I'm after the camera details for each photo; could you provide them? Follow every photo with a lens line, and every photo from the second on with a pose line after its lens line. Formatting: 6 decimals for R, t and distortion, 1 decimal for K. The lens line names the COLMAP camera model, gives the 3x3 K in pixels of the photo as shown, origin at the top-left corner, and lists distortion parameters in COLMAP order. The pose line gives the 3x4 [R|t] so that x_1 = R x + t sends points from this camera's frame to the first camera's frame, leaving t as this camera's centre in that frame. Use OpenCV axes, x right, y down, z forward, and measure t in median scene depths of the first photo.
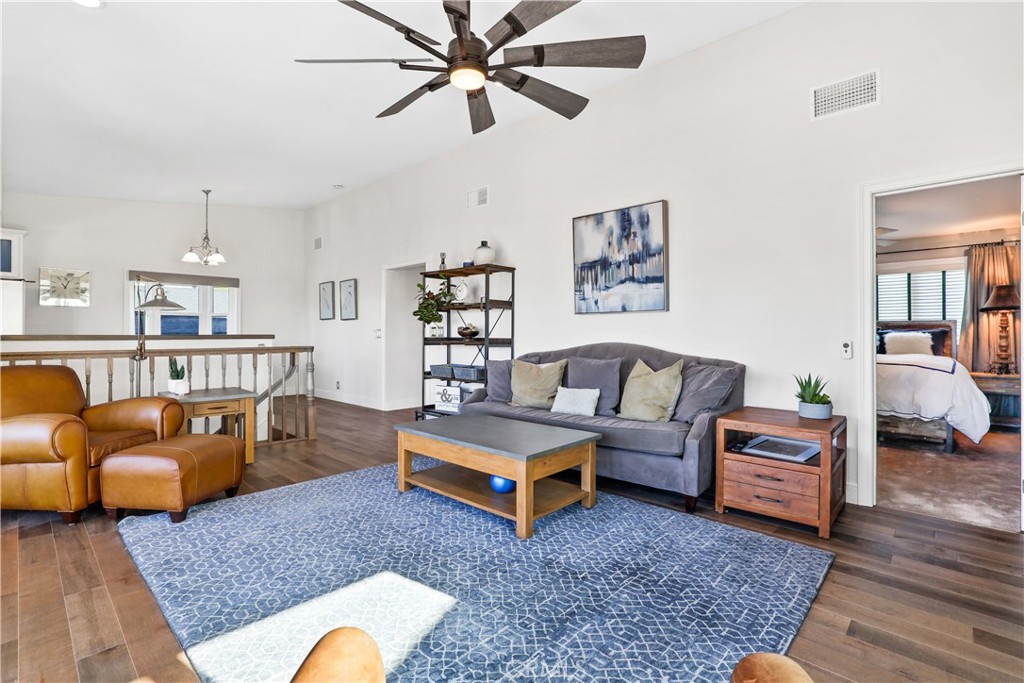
lens RADIAL K [[475.6, 0, 507.1], [0, 475.6, 334.3], [0, 0, 1]] dist [-0.041233, -0.000168]
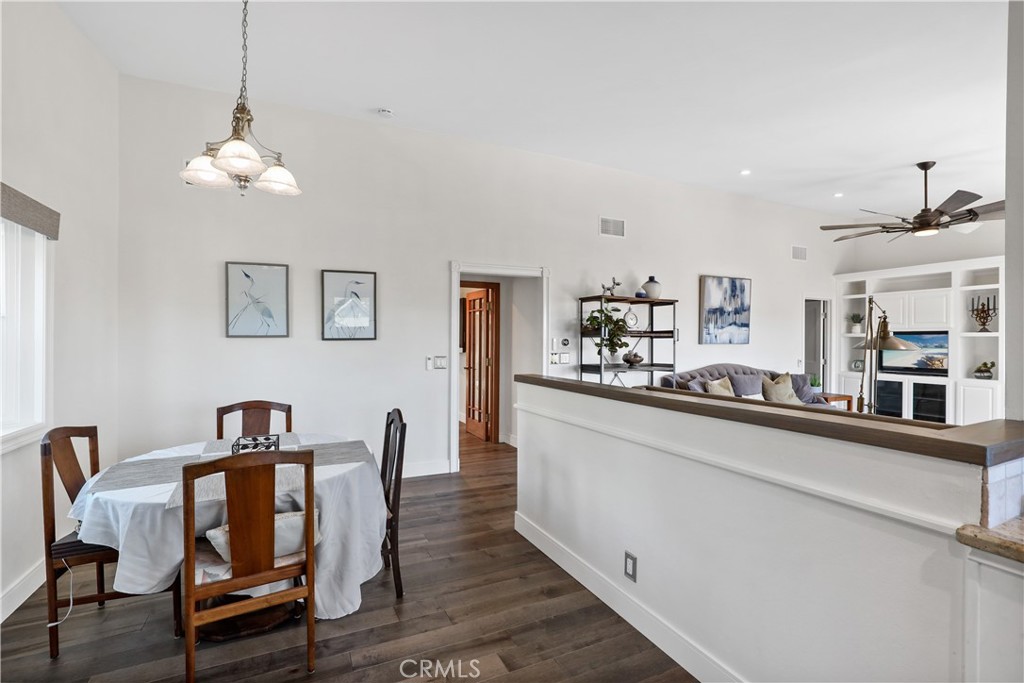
lens RADIAL K [[465.8, 0, 510.7], [0, 465.8, 338.6], [0, 0, 1]] dist [-0.052976, 0.025208]
pose [[0.357081, 0.003154, 0.934068, -1.456485], [-0.005078, 0.999986, -0.001435, -0.059464], [-0.934060, -0.004231, 0.357092, 1.152039]]
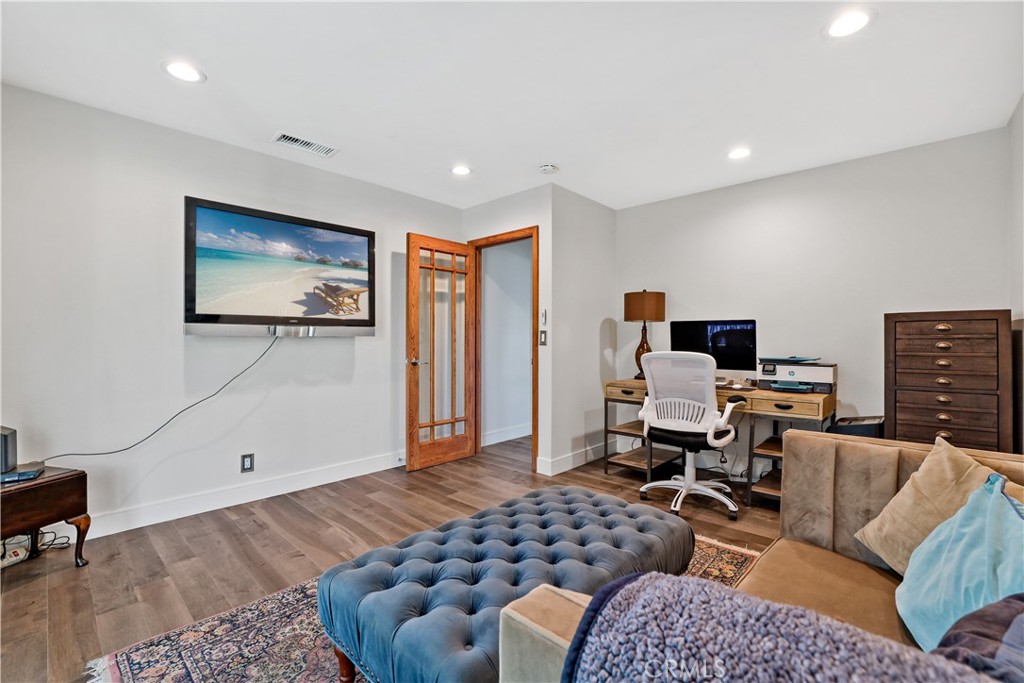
lens RADIAL K [[446.6, 0, 516.3], [0, 446.6, 343.5], [0, 0, 1]] dist [-0.032066, 0.000023]
pose [[-0.999776, -0.000648, -0.021176, 0.305927], [-0.000752, 0.999988, 0.004902, 0.072300], [0.021172, 0.004917, -0.999764, 0.974183]]
